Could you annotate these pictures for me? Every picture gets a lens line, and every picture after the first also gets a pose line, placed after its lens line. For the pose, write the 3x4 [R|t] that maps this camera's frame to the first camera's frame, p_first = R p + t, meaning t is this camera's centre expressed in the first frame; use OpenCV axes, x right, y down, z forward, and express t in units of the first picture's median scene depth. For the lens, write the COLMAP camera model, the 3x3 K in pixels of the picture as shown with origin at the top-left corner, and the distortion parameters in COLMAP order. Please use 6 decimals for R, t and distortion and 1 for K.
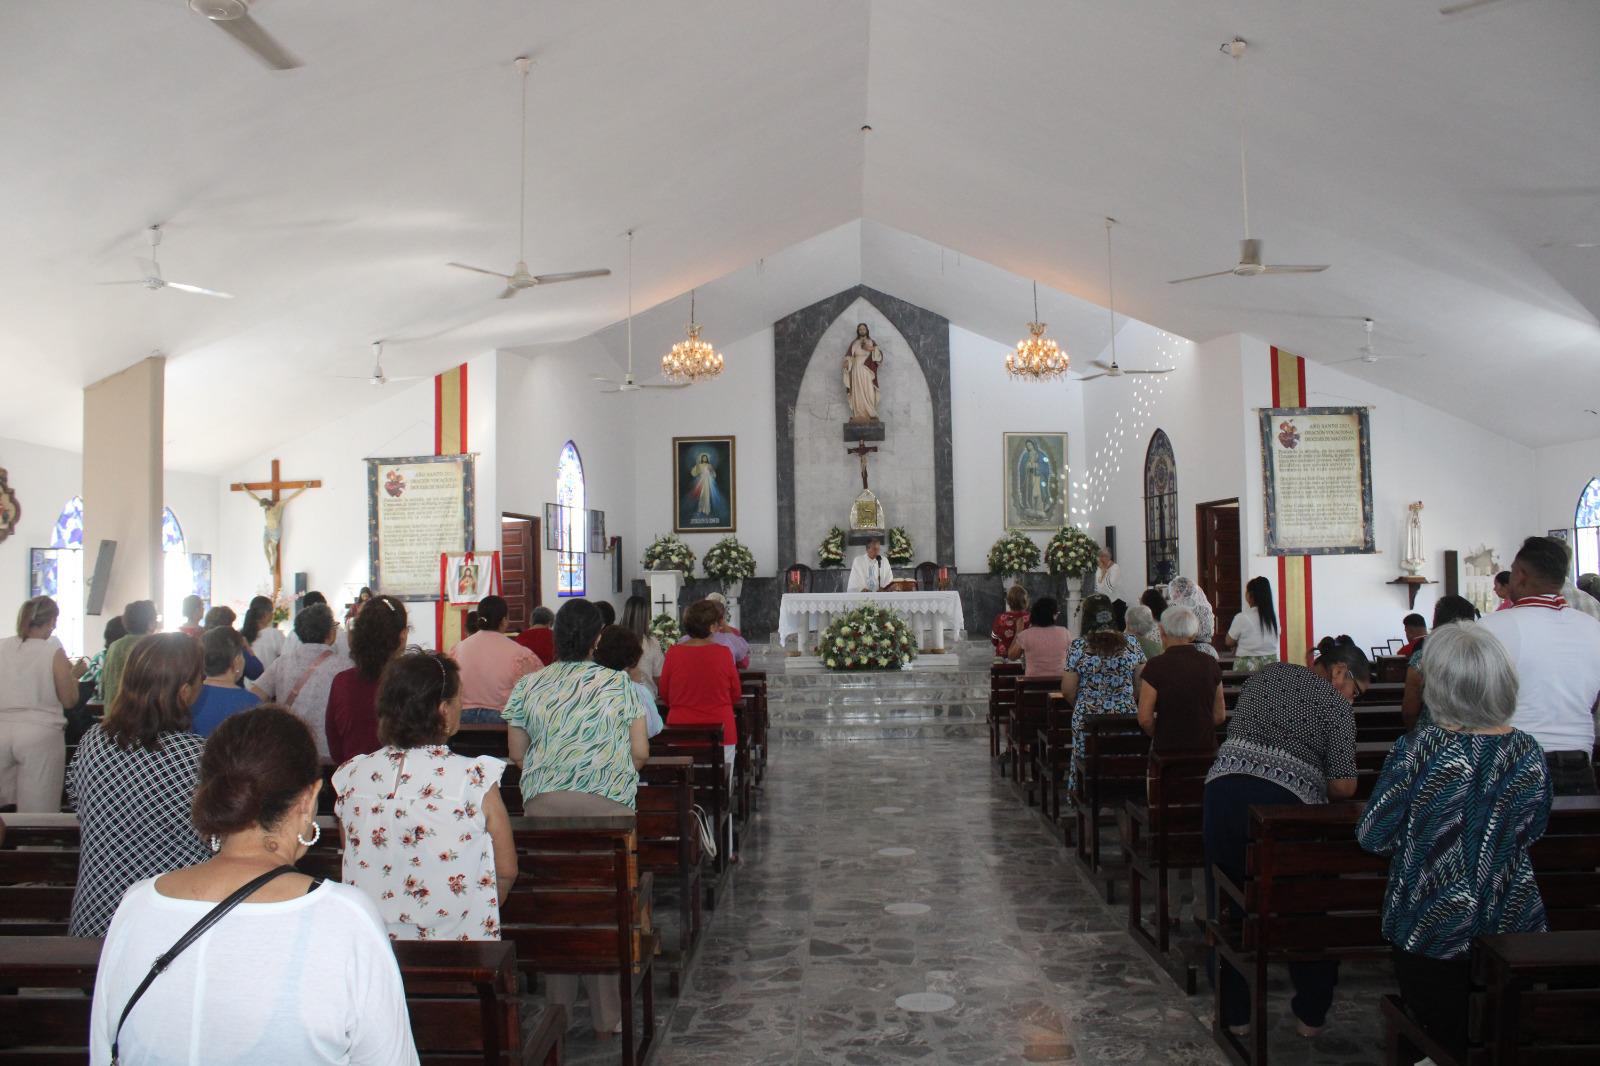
lens RADIAL K [[1316.4, 0, 793.9], [0, 1316.4, 525.2], [0, 0, 1]] dist [-0.172313, 0.147216]
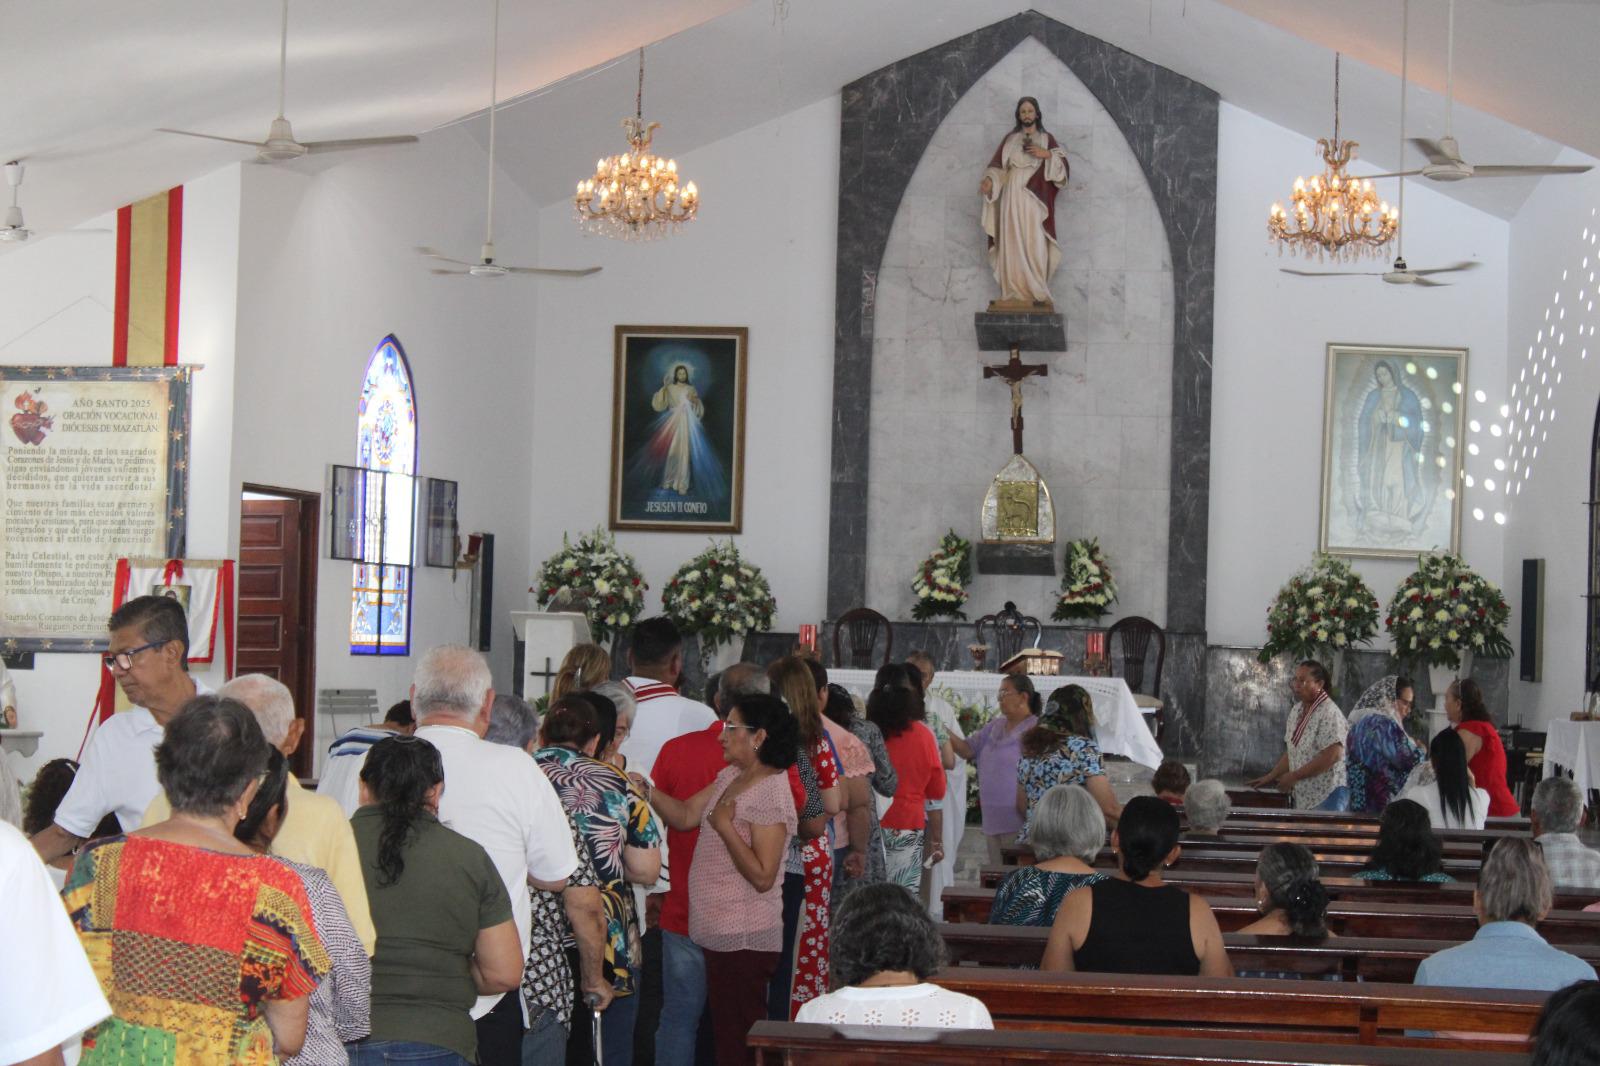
lens RADIAL K [[3786.5, 0, 800.0], [0, 3786.5, 533.0], [0, 0, 1]] dist [0.031531, 1.043499]
pose [[0.996099, 0.043878, -0.076562, 0.083945], [-0.042733, 0.998950, 0.016529, -0.019170], [0.077207, -0.013192, 0.996928, -0.358571]]
